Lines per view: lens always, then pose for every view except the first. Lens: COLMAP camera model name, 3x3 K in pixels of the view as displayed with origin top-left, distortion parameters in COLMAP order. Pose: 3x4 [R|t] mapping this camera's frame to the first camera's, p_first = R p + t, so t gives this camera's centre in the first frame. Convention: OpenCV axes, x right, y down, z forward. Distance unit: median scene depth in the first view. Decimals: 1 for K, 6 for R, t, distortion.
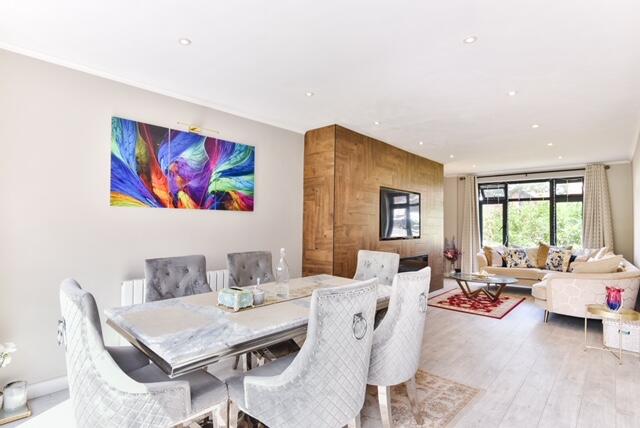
lens RADIAL K [[344.2, 0, 319.5], [0, 344.2, 215.1], [0, 0, 1]] dist [-0.033278, -0.004914]
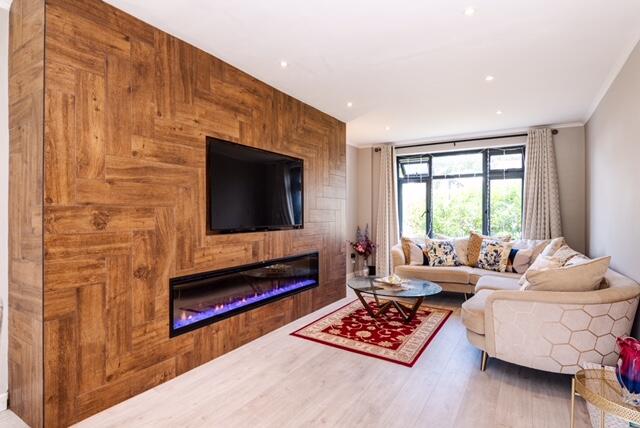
lens RADIAL K [[344.2, 0, 320.8], [0, 344.2, 214.0], [0, 0, 1]] dist [-0.033278, -0.004914]
pose [[0.984607, -0.006988, 0.174643, 0.187790], [0.001544, 0.999509, 0.031289, 0.016829], [-0.174776, -0.030538, 0.984135, 0.308485]]
